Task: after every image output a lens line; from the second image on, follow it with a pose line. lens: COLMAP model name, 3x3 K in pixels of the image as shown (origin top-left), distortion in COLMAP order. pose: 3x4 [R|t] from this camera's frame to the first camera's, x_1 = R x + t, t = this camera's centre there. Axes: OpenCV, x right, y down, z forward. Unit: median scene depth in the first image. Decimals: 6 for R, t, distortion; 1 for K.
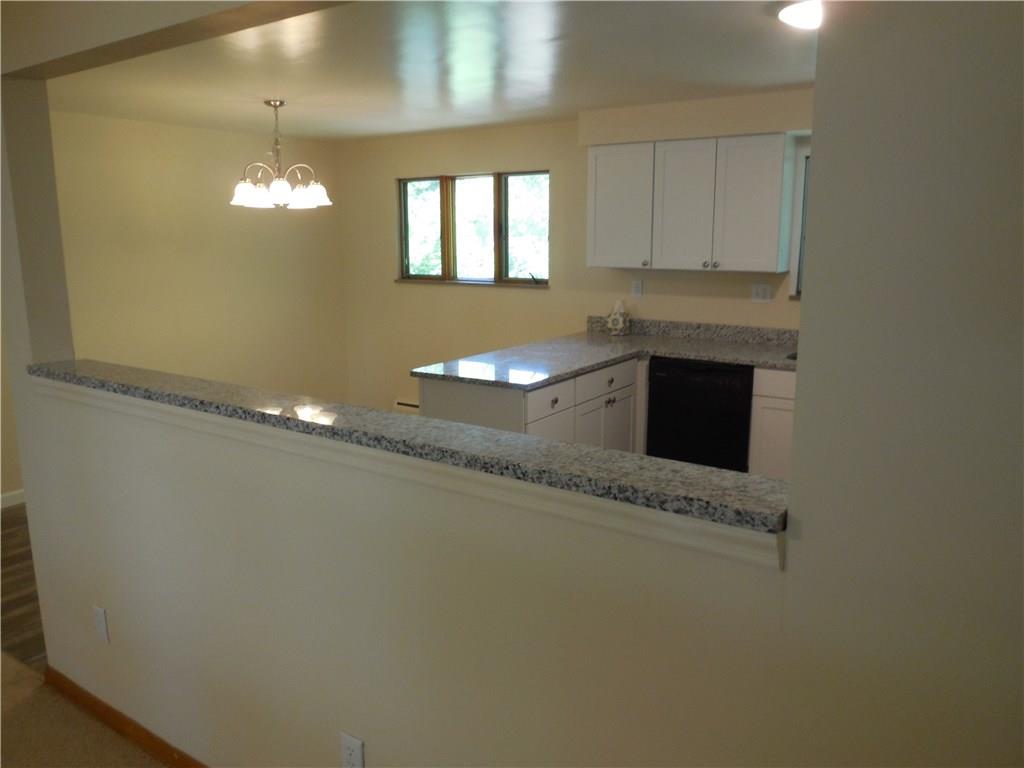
lens RADIAL K [[770.6, 0, 505.0], [0, 770.6, 365.2], [0, 0, 1]] dist [-0.018861, 0.008107]
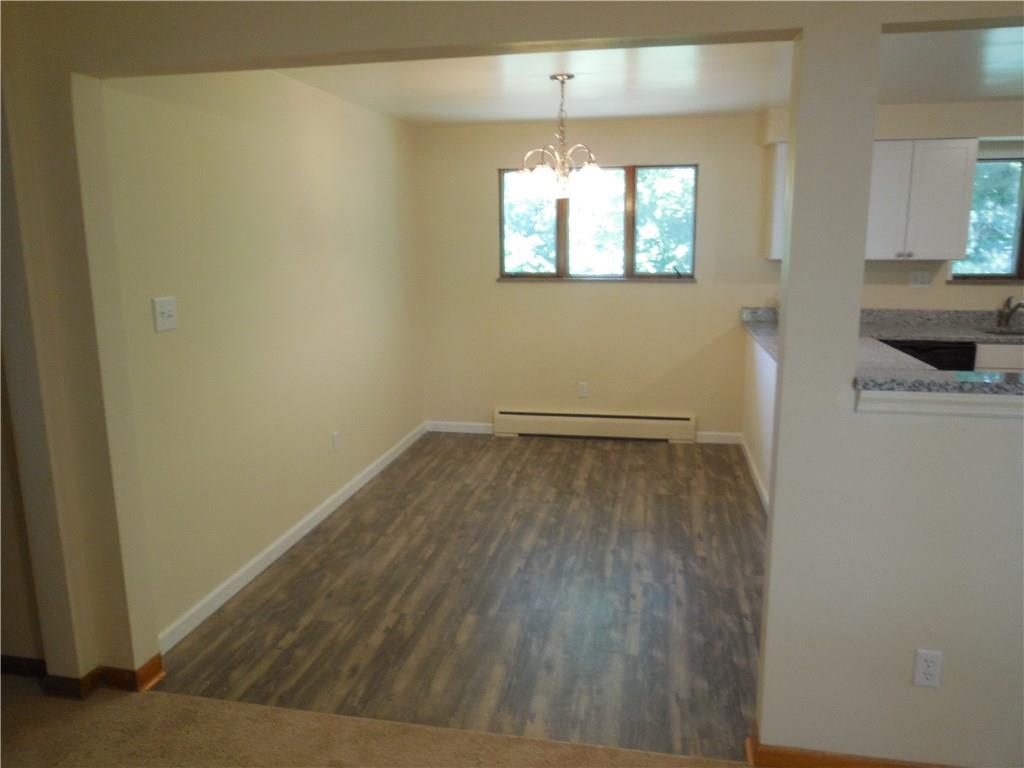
lens RADIAL K [[770.6, 0, 505.3], [0, 770.6, 378.5], [0, 0, 1]] dist [-0.018861, 0.008107]
pose [[0.919255, -0.080241, 0.385398, -0.632825], [0.072907, 0.996772, 0.033633, -0.028680], [-0.386852, -0.002820, 0.922137, 0.184450]]
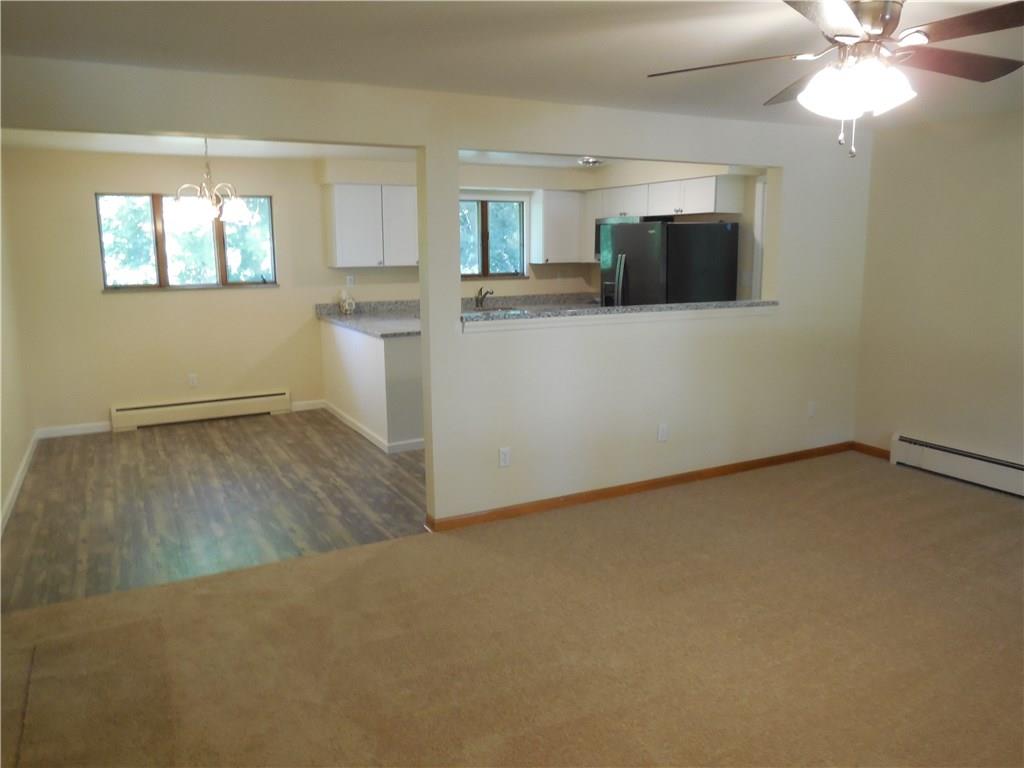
lens RADIAL K [[770.6, 0, 519.0], [0, 770.6, 376.4], [0, 0, 1]] dist [-0.018861, 0.008107]
pose [[0.462453, -0.153555, 0.873246, -1.012550], [0.157552, 0.983447, 0.089496, -0.003102], [-0.872533, 0.096194, 0.478991, 0.041056]]
